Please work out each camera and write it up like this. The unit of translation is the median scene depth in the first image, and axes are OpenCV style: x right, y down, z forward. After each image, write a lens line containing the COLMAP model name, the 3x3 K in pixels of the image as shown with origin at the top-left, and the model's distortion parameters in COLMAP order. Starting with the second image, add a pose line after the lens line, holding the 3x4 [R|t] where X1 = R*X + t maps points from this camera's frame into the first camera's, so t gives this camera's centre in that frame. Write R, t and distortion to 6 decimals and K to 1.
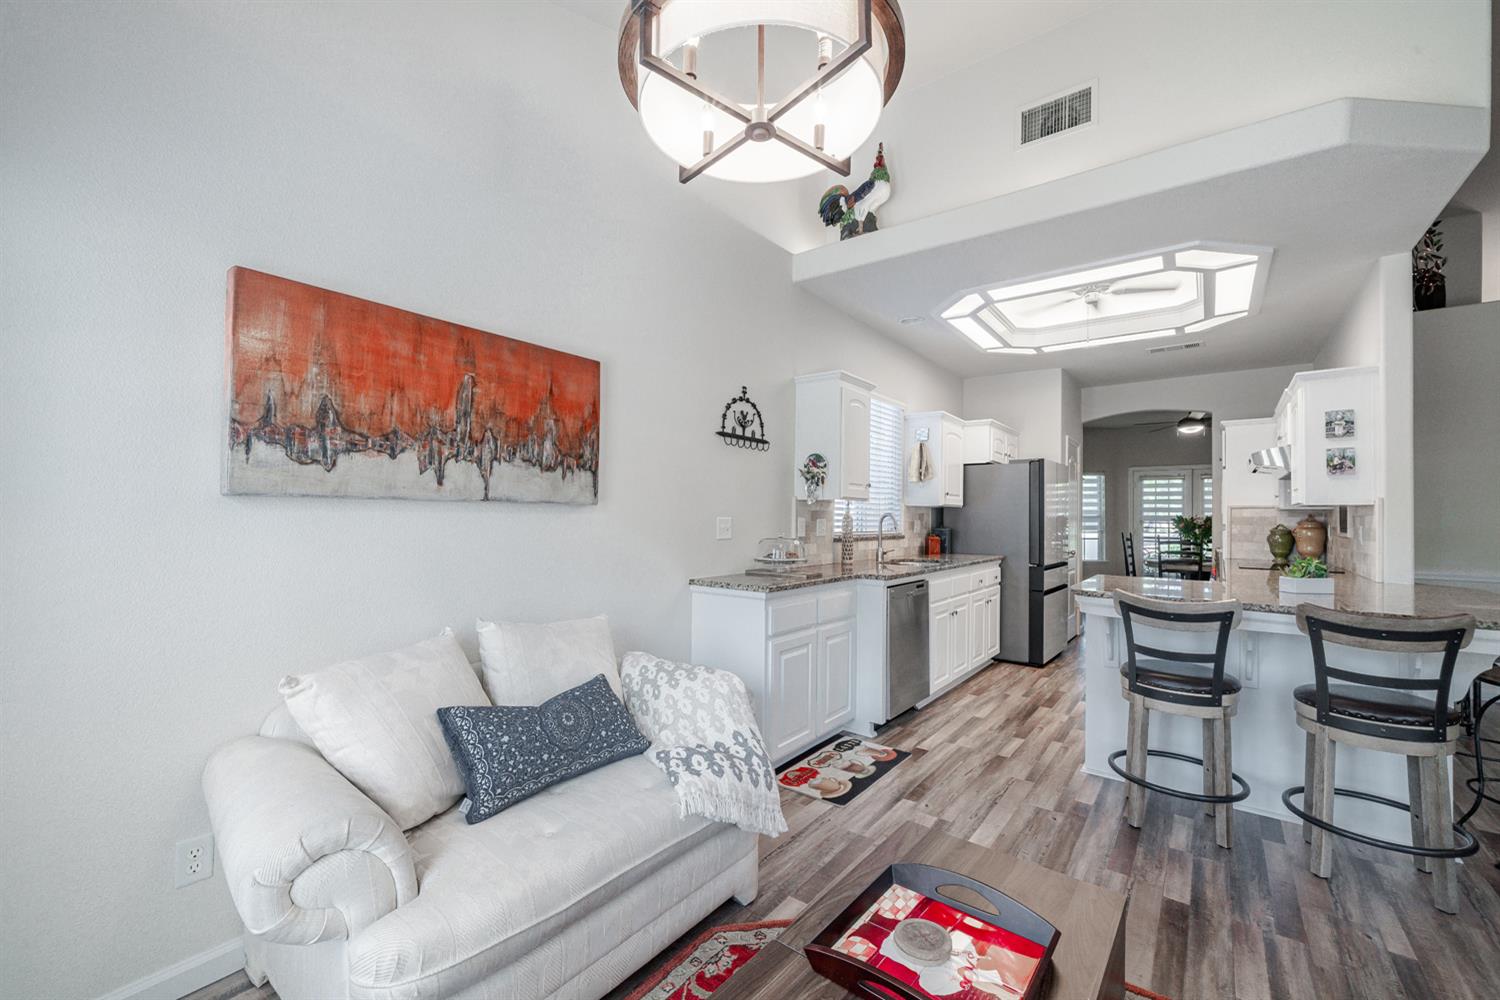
lens RADIAL K [[608.4, 0, 745.9], [0, 608.4, 500.0], [0, 0, 1]] dist [-0.004212, -0.000040]
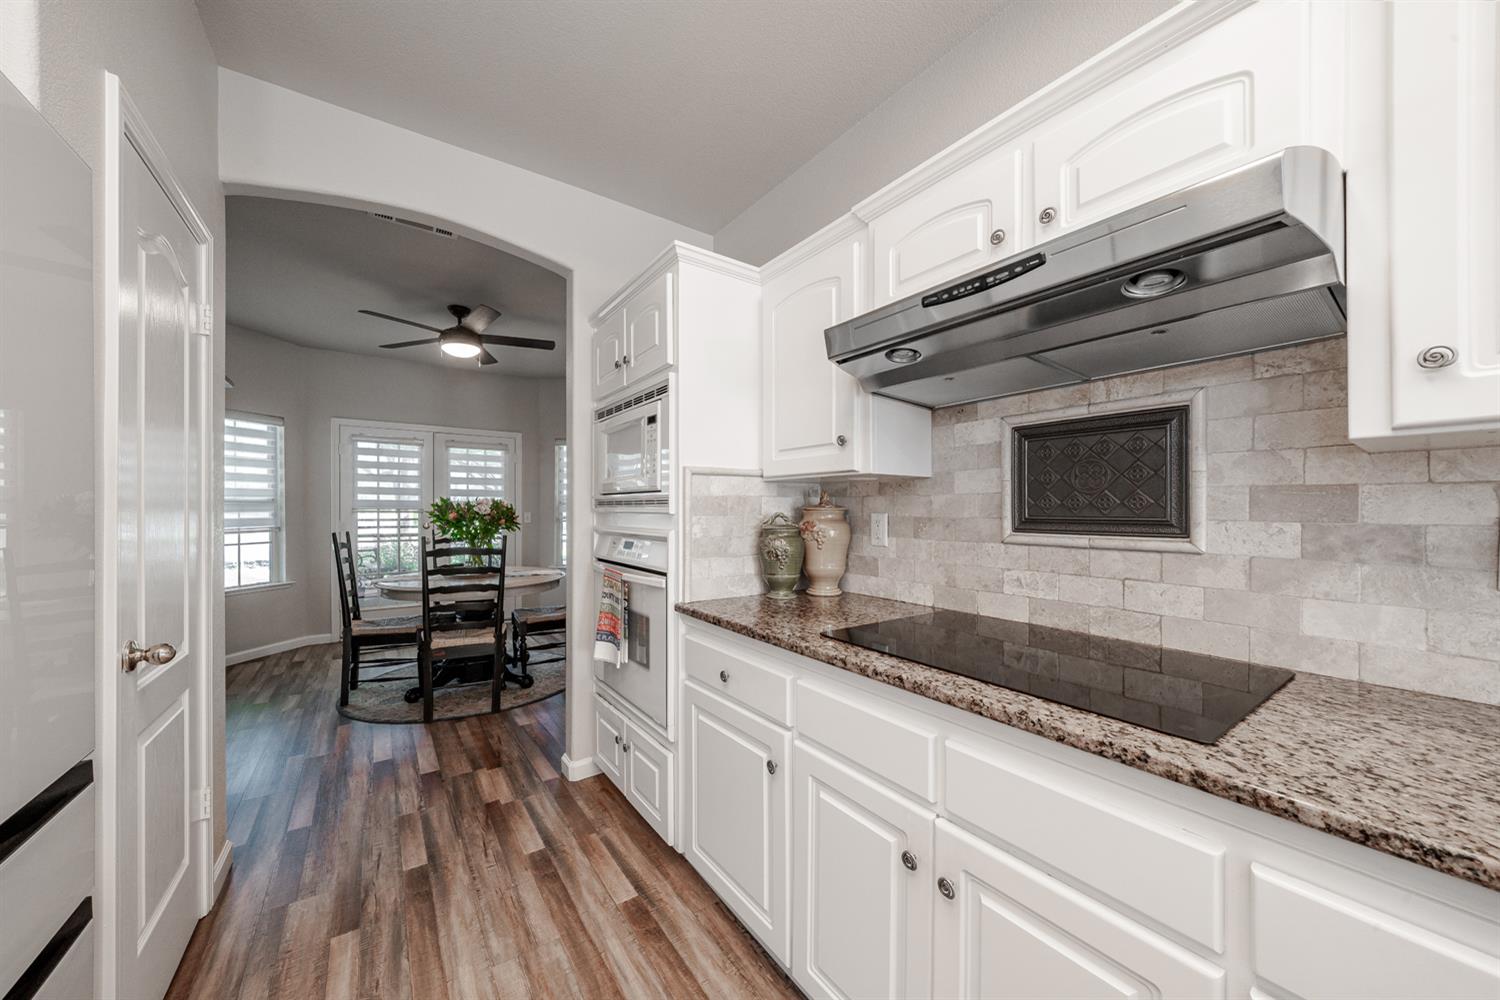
lens RADIAL K [[522.8, 0, 748.1], [0, 522.8, 505.1], [0, 0, 1]] dist [0.011161, 0.000122]
pose [[0.291389, -0.006514, 0.956582, 0.066391], [-0.021340, 0.999684, 0.013308, 0.003921], [-0.956367, -0.024291, 0.291158, 0.118704]]
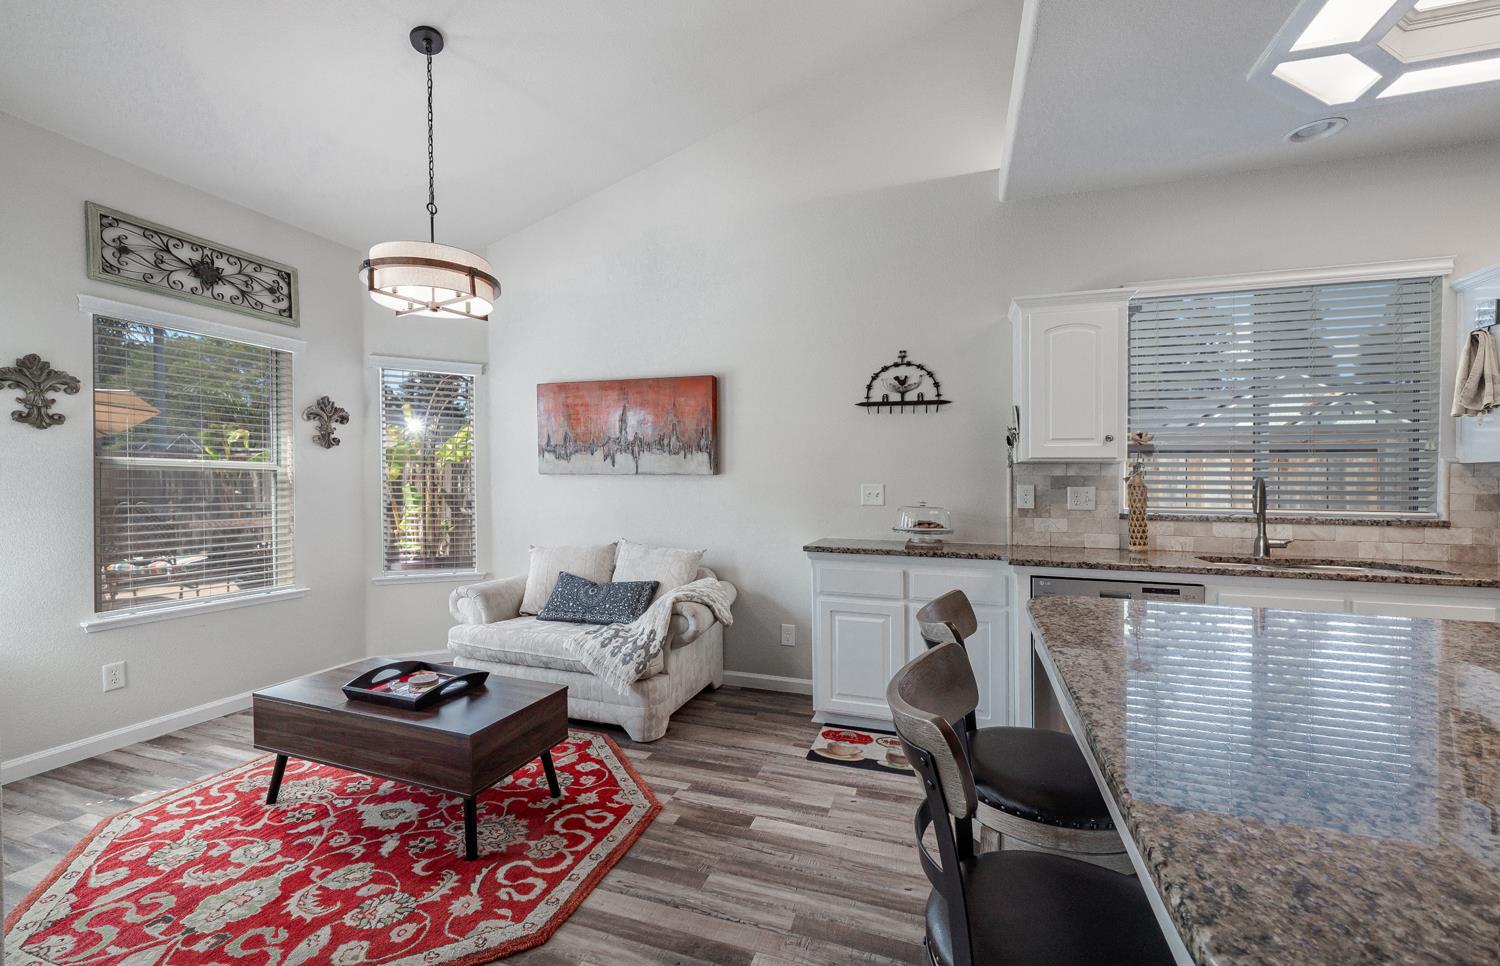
lens RADIAL K [[618.4, 0, 752.4], [0, 618.4, 490.4], [0, 0, 1]] dist [-0.001597, -0.000039]
pose [[0.337945, 0.003727, -0.941159, 1.070580], [0.022338, 0.999679, 0.011979, 0.026562], [0.940901, -0.025071, 0.337753, 0.540815]]
